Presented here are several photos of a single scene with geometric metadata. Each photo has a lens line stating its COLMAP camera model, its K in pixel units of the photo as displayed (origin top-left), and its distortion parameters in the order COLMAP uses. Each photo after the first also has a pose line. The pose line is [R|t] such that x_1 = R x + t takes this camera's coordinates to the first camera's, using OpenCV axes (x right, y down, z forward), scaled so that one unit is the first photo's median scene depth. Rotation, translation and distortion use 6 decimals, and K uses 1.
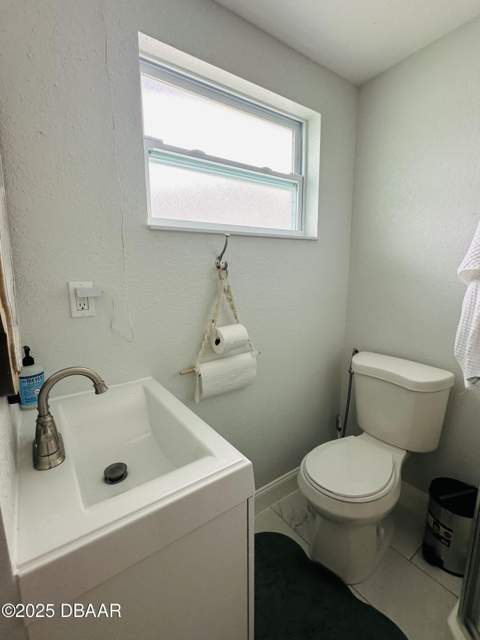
lens RADIAL K [[296.4, 0, 240.5], [0, 296.4, 316.6], [0, 0, 1]] dist [-0.016749, -0.000753]
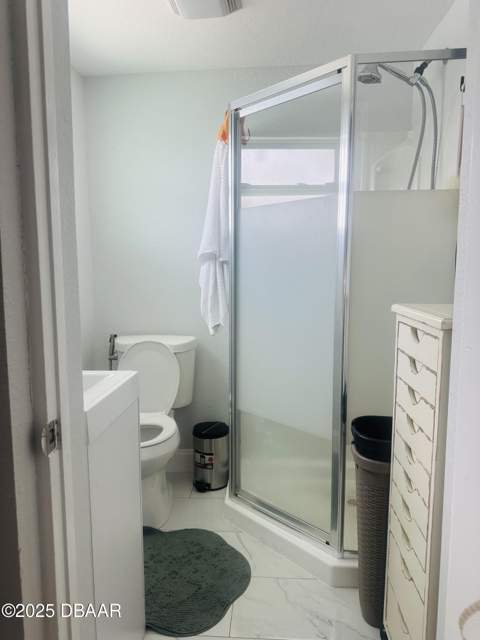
lens RADIAL K [[450.8, 0, 239.6], [0, 450.8, 320.7], [0, 0, 1]] dist [0.037190, -0.034031]
pose [[0.650971, -0.092425, 0.753455, -0.644786], [0.127687, 0.991750, 0.011337, 0.129553], [-0.748286, 0.088827, 0.657402, -0.460380]]
